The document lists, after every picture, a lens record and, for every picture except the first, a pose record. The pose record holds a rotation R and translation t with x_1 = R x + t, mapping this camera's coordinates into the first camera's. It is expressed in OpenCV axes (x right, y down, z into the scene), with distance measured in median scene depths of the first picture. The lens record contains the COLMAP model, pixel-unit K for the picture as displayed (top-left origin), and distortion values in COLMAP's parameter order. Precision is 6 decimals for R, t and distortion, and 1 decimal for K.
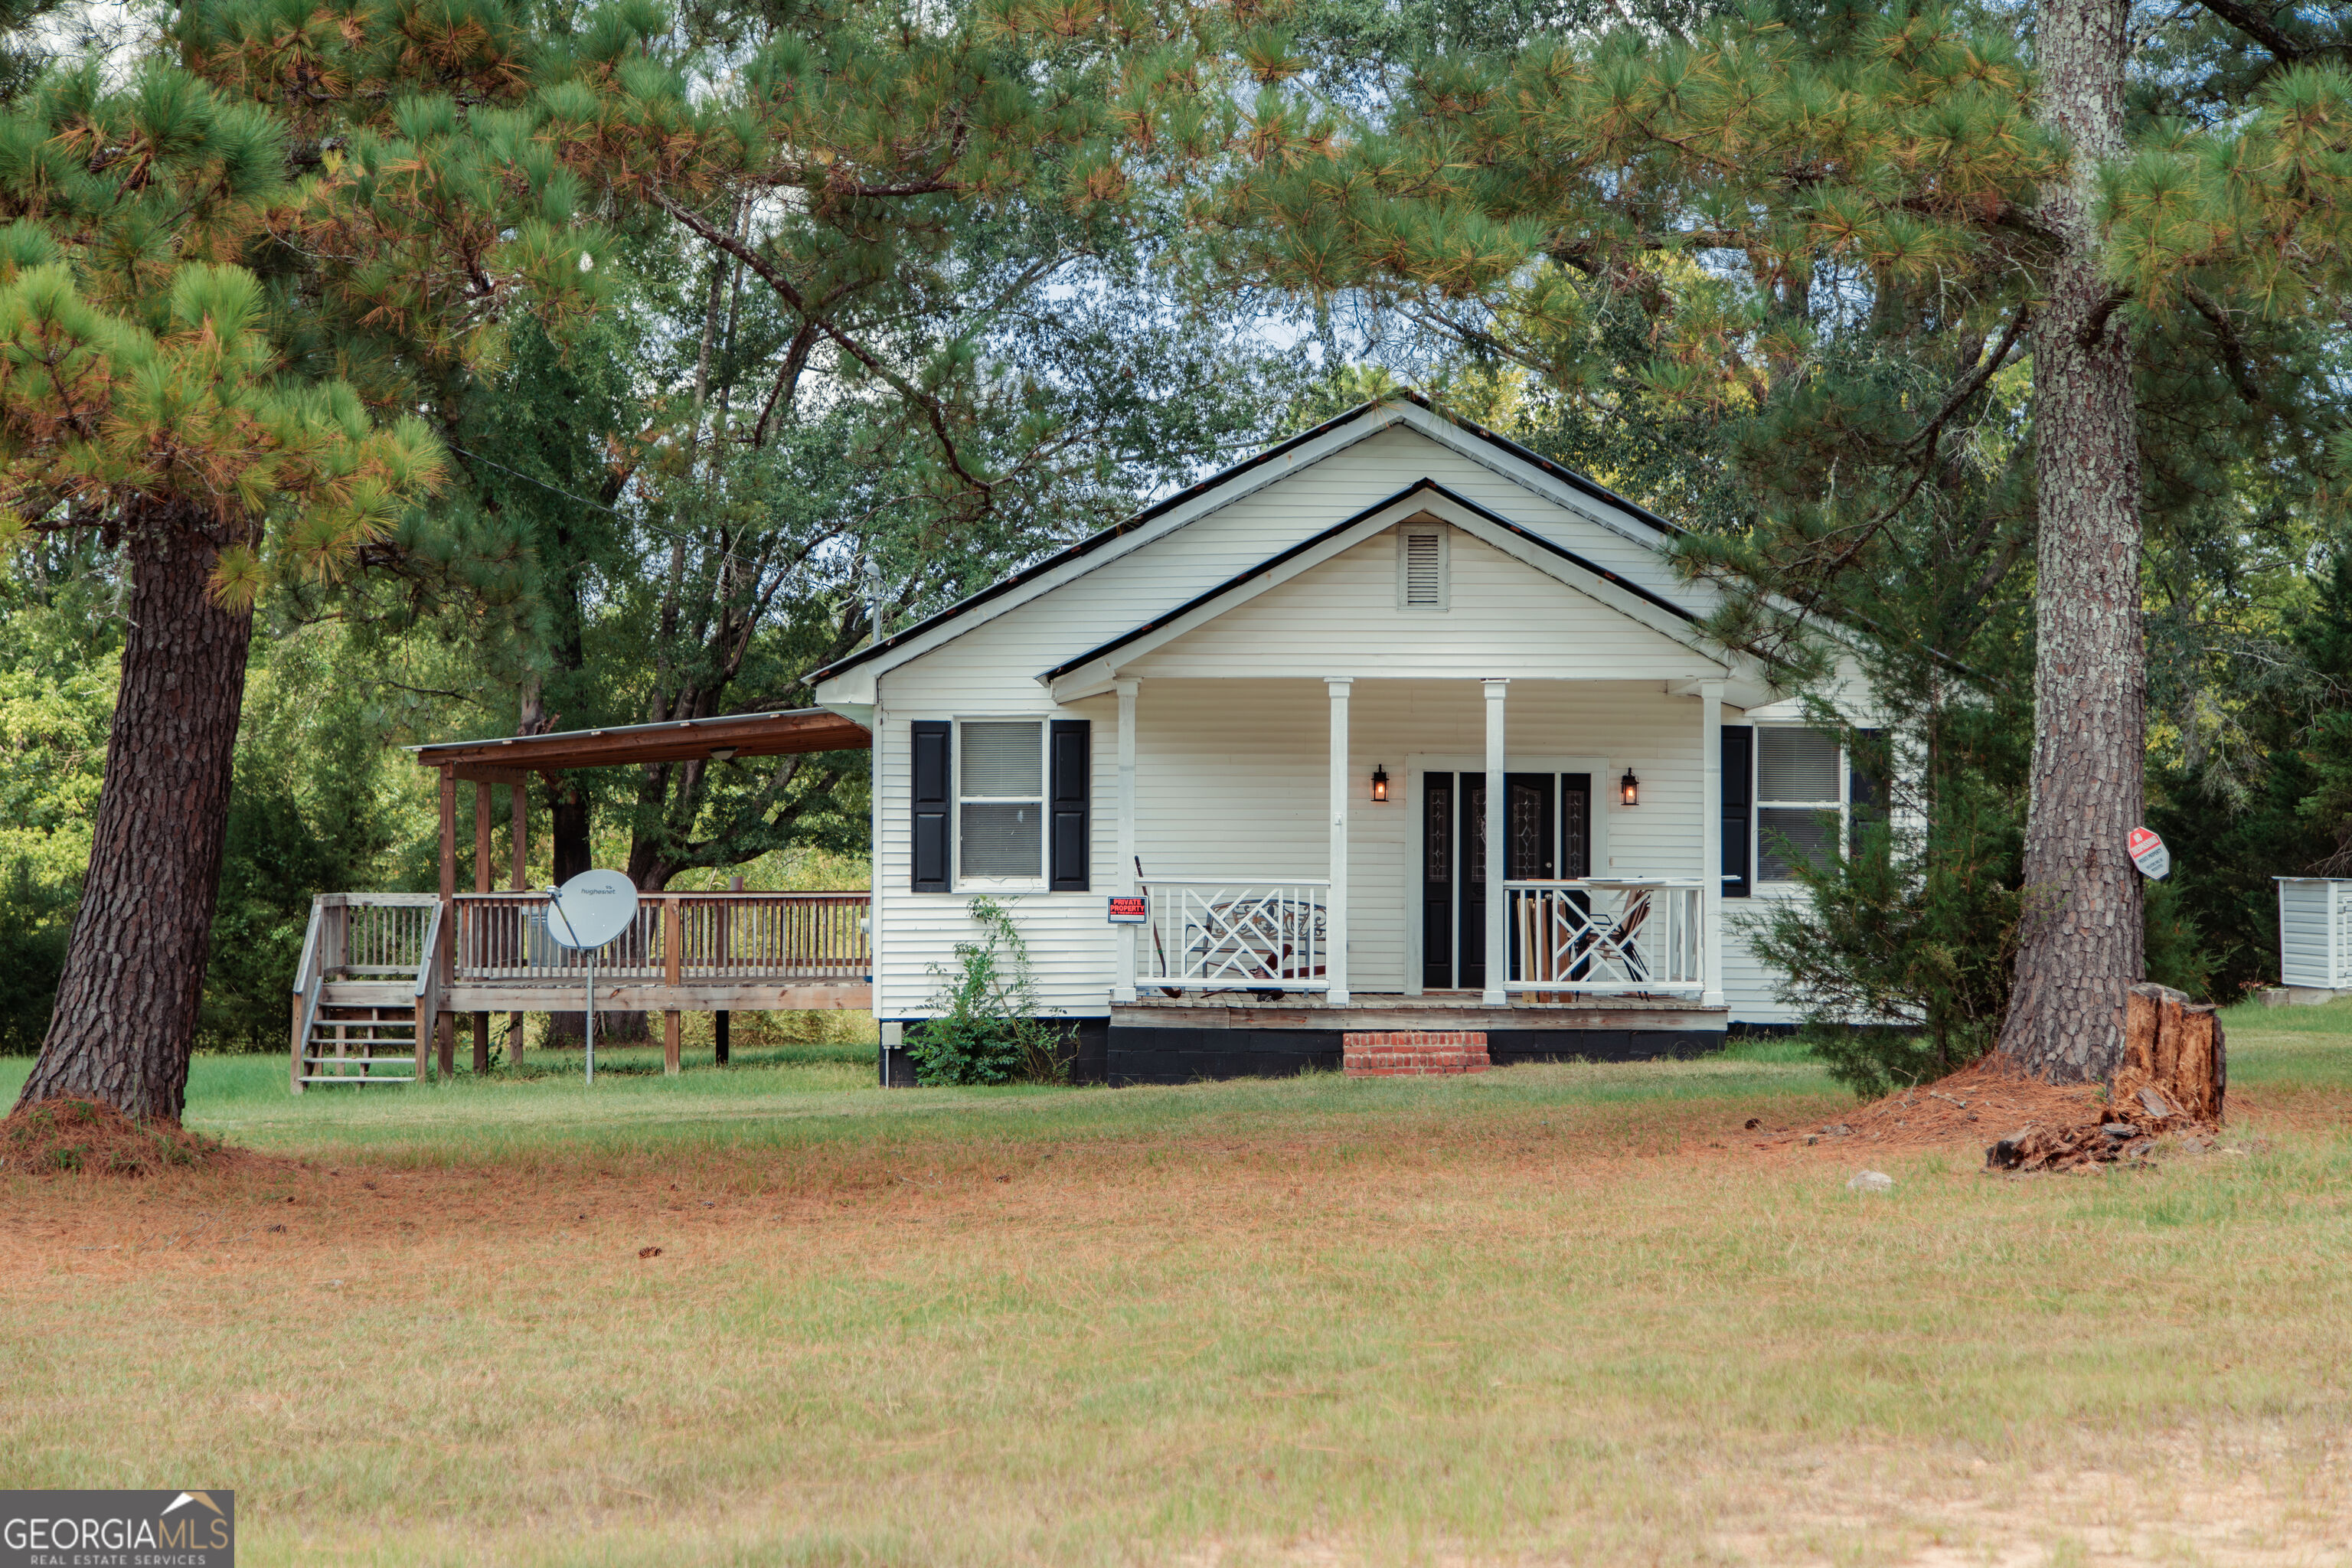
lens RADIAL K [[4516.6, 0, 1176.0], [0, 4516.6, 784.0], [0, 0, 1]] dist [0.042952, -0.133534]
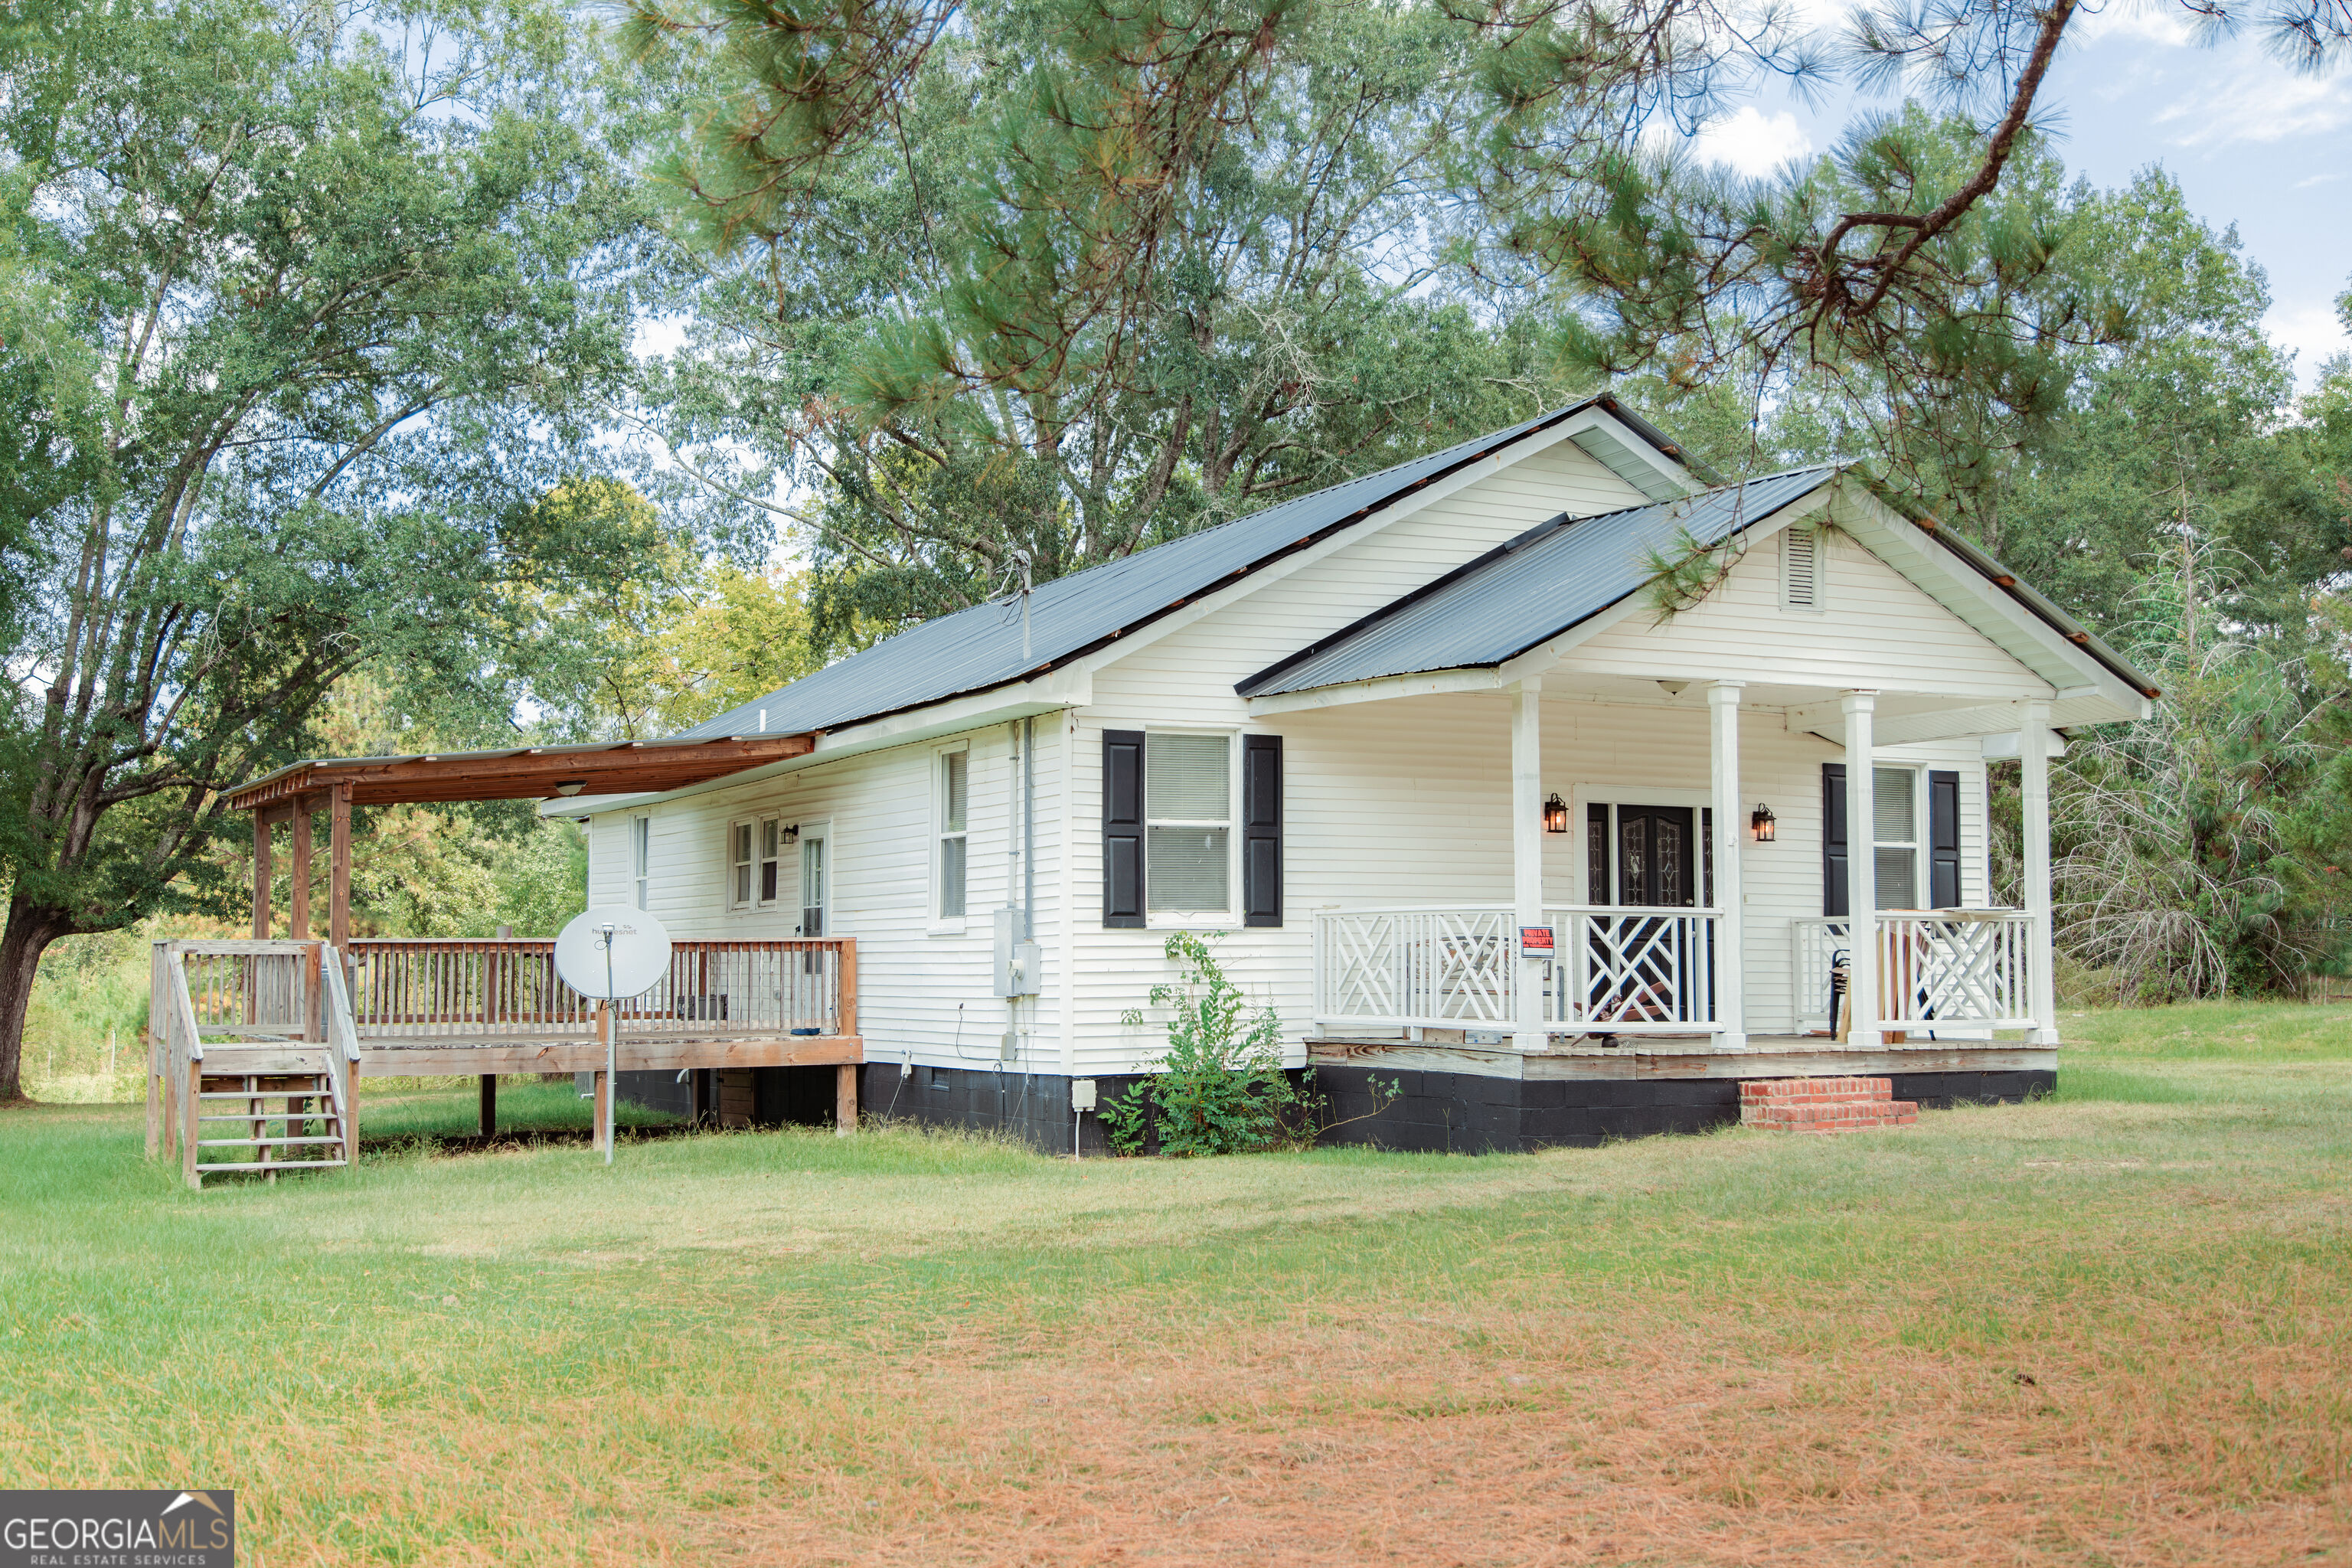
lens RADIAL K [[2681.1, 0, 1176.0], [0, 2681.1, 784.0], [0, 0, 1]] dist [0.018140, 0.021612]
pose [[0.888041, 0.027240, 0.458956, -0.303425], [-0.005309, 0.998784, -0.049009, 0.023226], [-0.459733, 0.041086, 0.887106, 0.580758]]
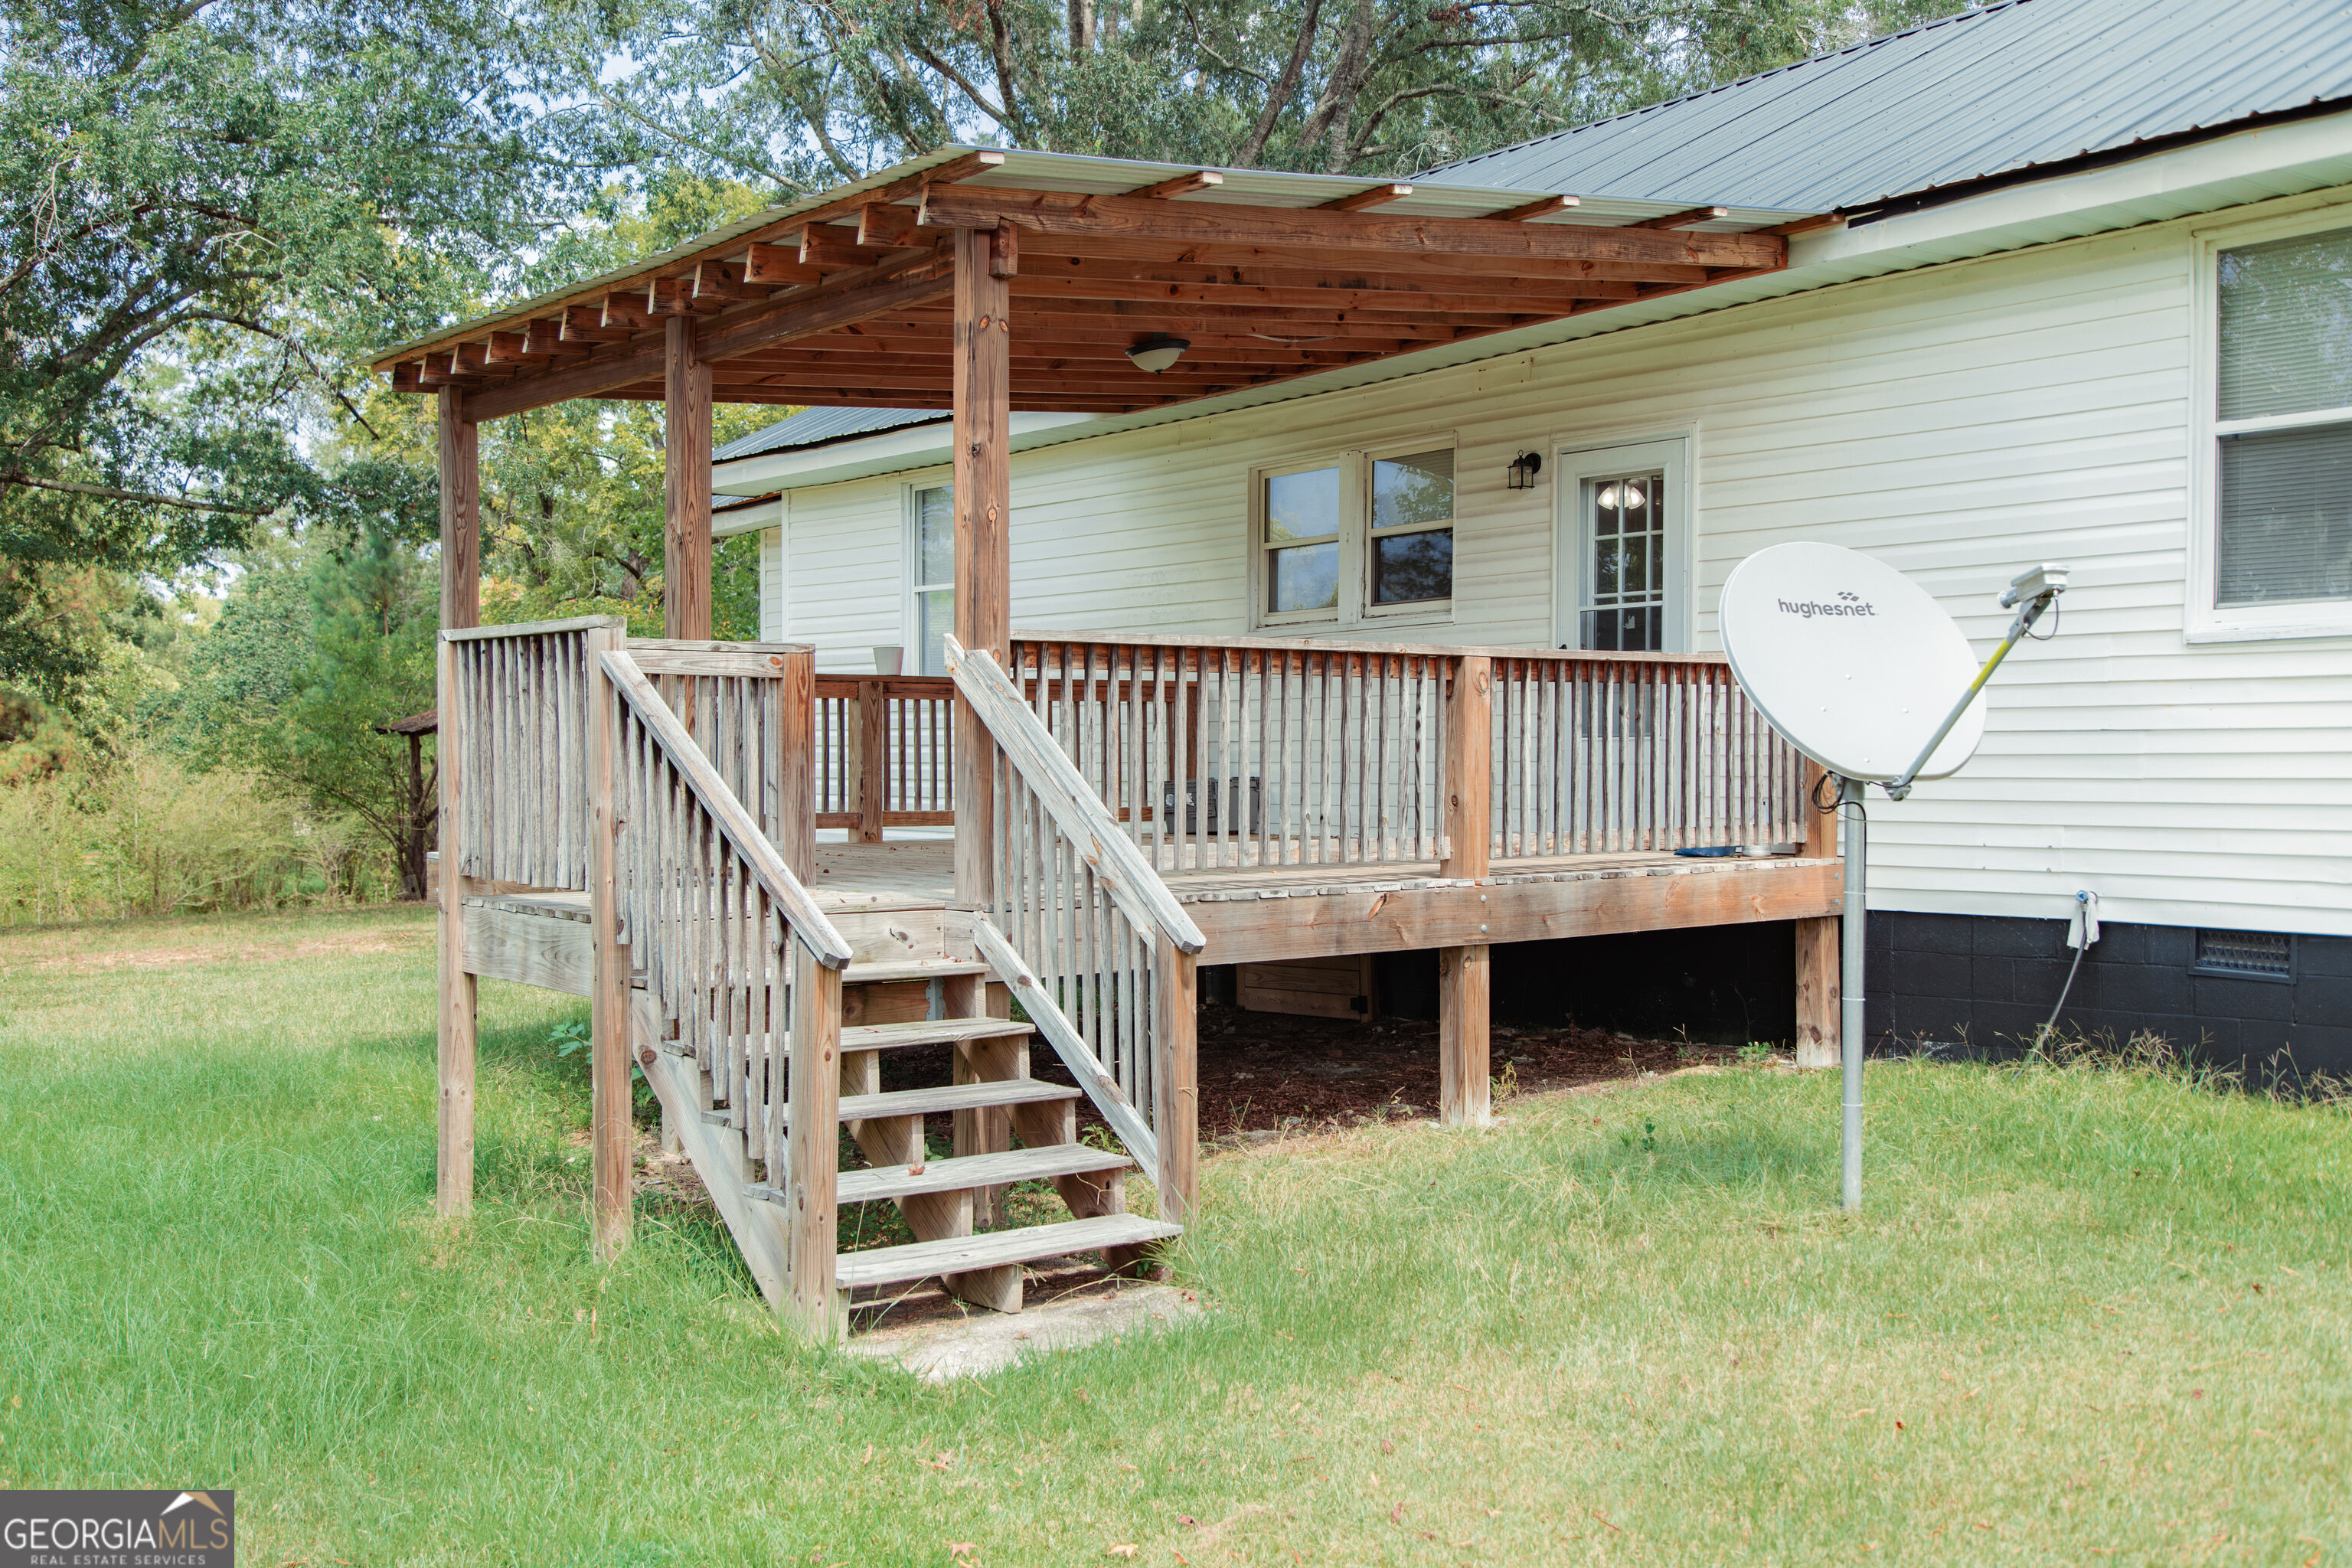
lens RADIAL K [[2373.9, 0, 1176.0], [0, 2373.9, 784.0], [0, 0, 1]] dist [-0.014321, -0.011408]
pose [[0.777412, -0.010761, 0.628899, -0.311106], [-0.007701, 0.999616, 0.026623, 0.037007], [-0.628944, -0.025540, 0.777031, 1.027067]]
